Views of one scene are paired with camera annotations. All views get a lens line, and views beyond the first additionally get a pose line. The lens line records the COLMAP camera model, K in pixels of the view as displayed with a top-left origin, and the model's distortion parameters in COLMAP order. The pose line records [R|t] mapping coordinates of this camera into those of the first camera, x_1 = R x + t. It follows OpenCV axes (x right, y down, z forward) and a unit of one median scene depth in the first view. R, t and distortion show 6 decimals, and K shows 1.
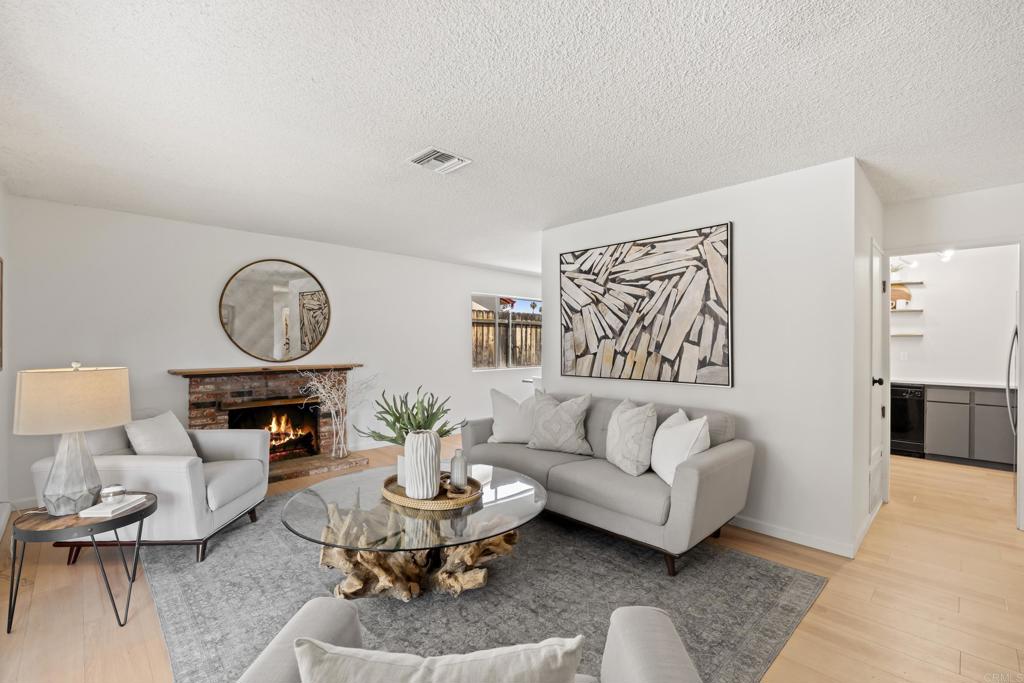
lens RADIAL K [[455.4, 0, 508.2], [0, 455.4, 343.5], [0, 0, 1]] dist [-0.002076, -0.000149]
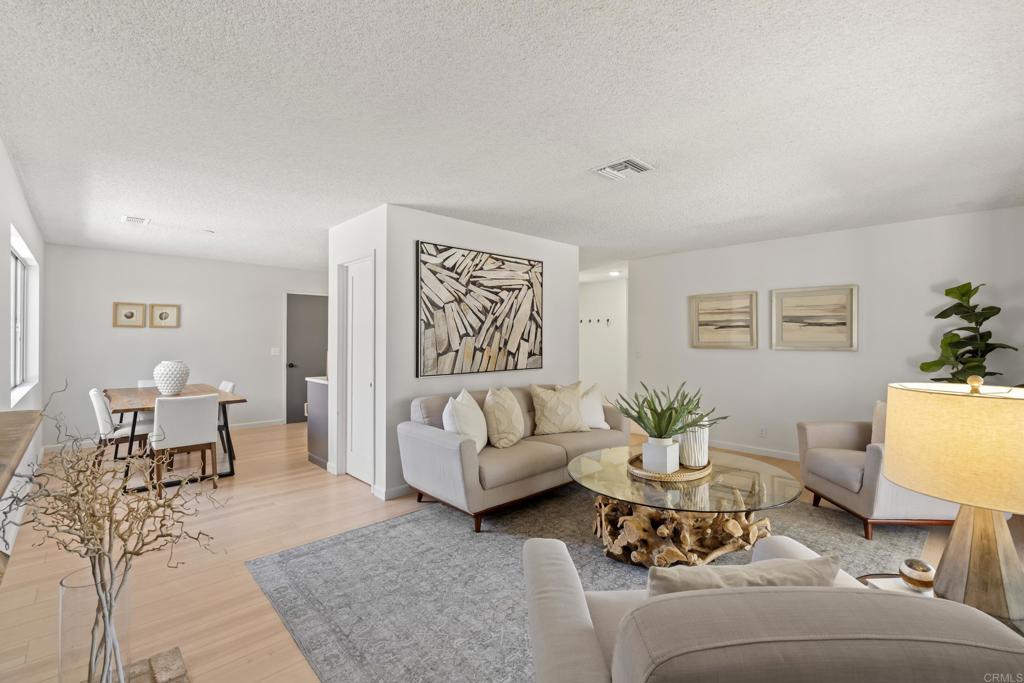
lens RADIAL K [[455.4, 0, 505.7], [0, 455.4, 337.8], [0, 0, 1]] dist [-0.002076, -0.000149]
pose [[0.015088, 0.006952, 0.999862, -0.880199], [0.004515, 0.999965, -0.007021, 0.000729], [-0.999876, 0.004620, 0.015056, 0.924110]]
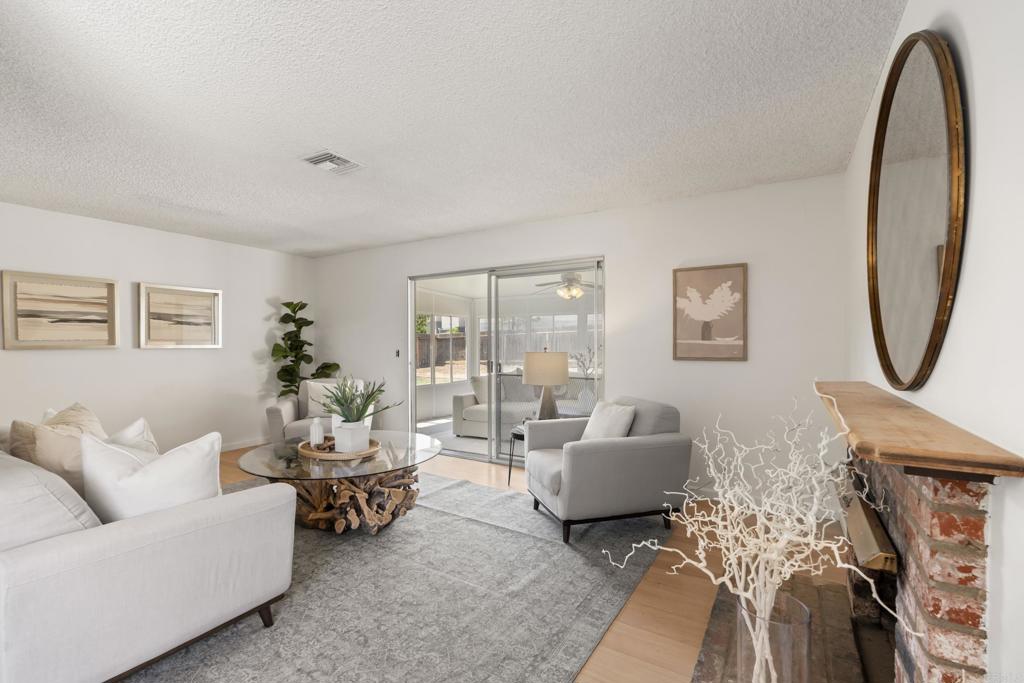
lens RADIAL K [[455.4, 0, 513.2], [0, 455.4, 343.5], [0, 0, 1]] dist [-0.002076, -0.000149]
pose [[-0.968273, 0.001902, -0.249889, -0.138915], [-0.000213, 0.999964, 0.008435, 0.006534], [0.249896, 0.008221, -0.968238, 1.645193]]
